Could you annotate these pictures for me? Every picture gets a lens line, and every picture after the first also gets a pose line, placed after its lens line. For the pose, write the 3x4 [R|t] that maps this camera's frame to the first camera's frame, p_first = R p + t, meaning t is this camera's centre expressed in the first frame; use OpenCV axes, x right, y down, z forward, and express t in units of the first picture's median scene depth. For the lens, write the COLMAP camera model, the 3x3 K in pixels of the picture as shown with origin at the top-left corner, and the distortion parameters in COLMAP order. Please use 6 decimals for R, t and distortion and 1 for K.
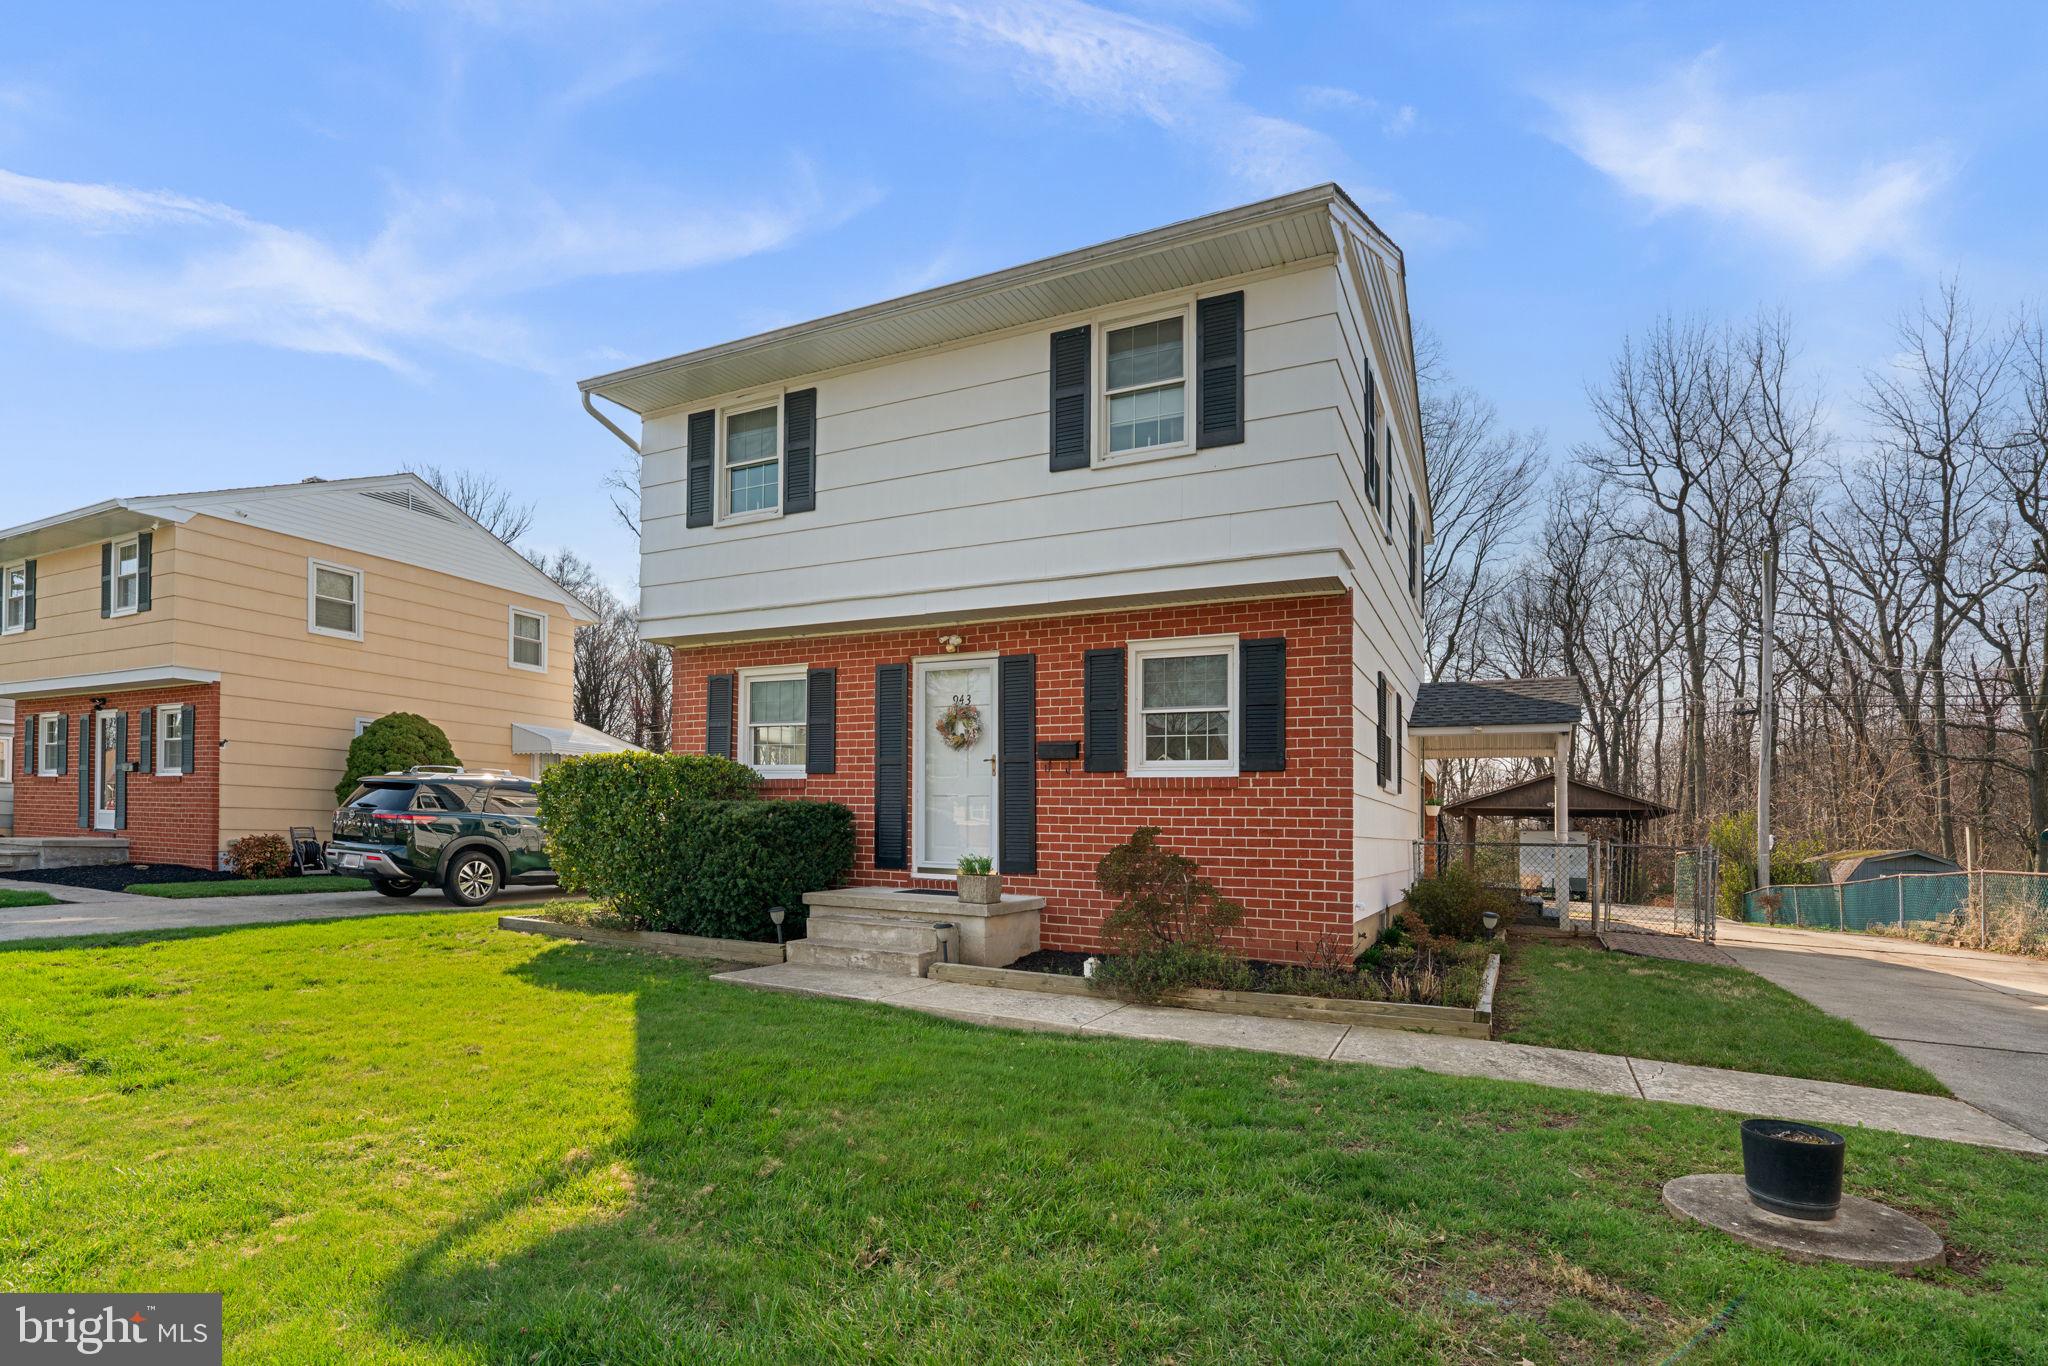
lens RADIAL K [[881.4, 0, 1168.9], [0, 881.4, 733.3], [0, 0, 1]] dist [-0.001755, 0.000115]
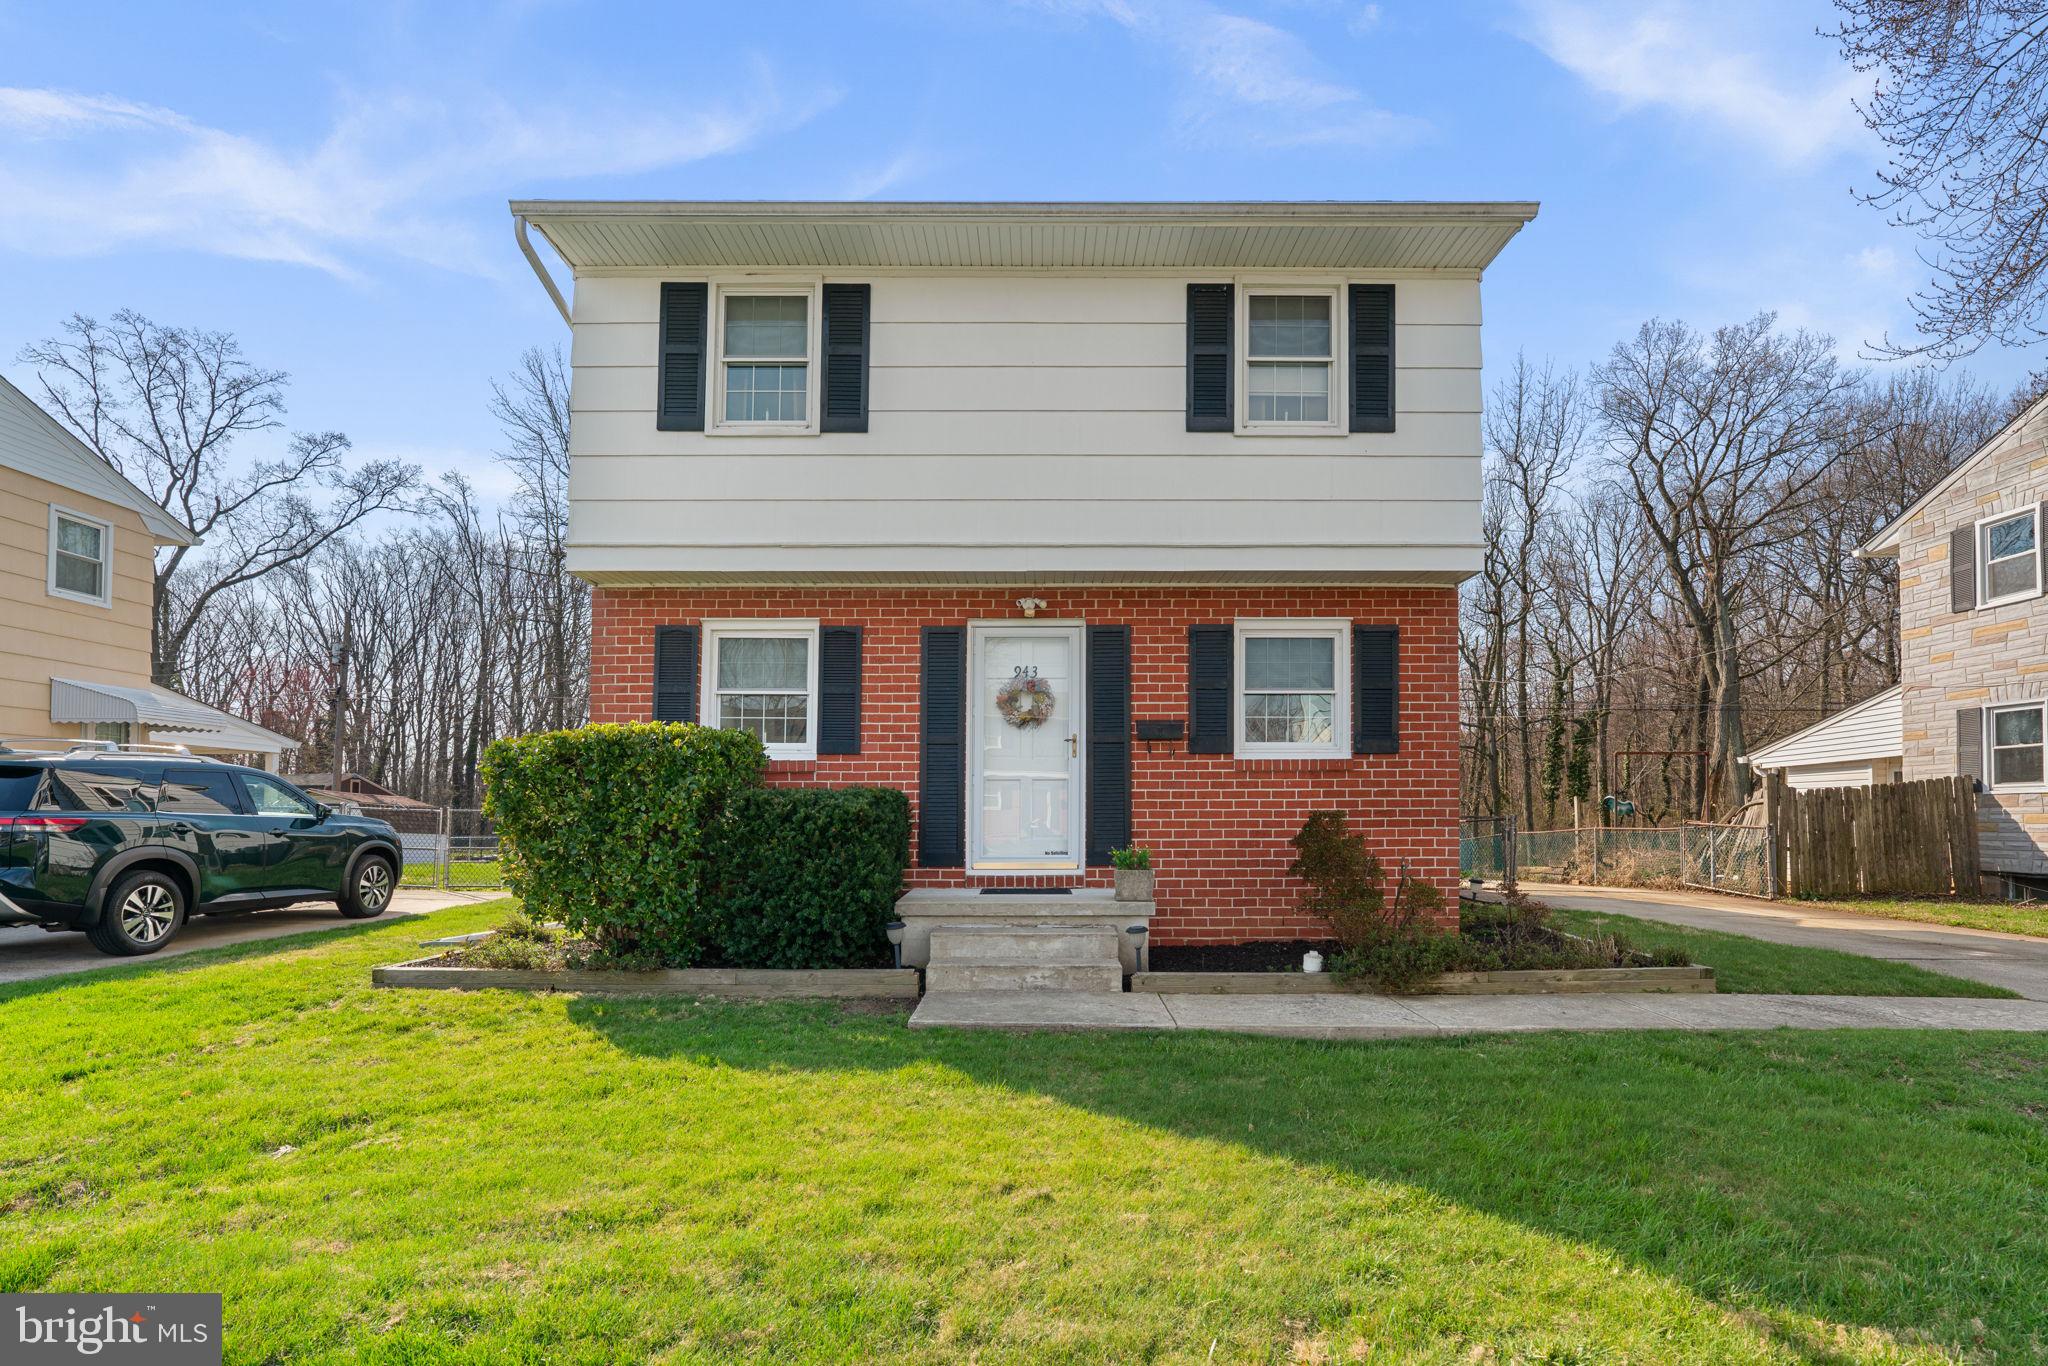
lens RADIAL K [[822.3, 0, 1117.9], [0, 822.3, 710.2], [0, 0, 1]] dist [-0.002456, -0.000195]
pose [[0.921189, 0.024408, 0.388349, -0.508650], [-0.021164, 0.999696, -0.012629, 0.010157], [-0.388540, 0.003415, 0.921426, 0.218951]]
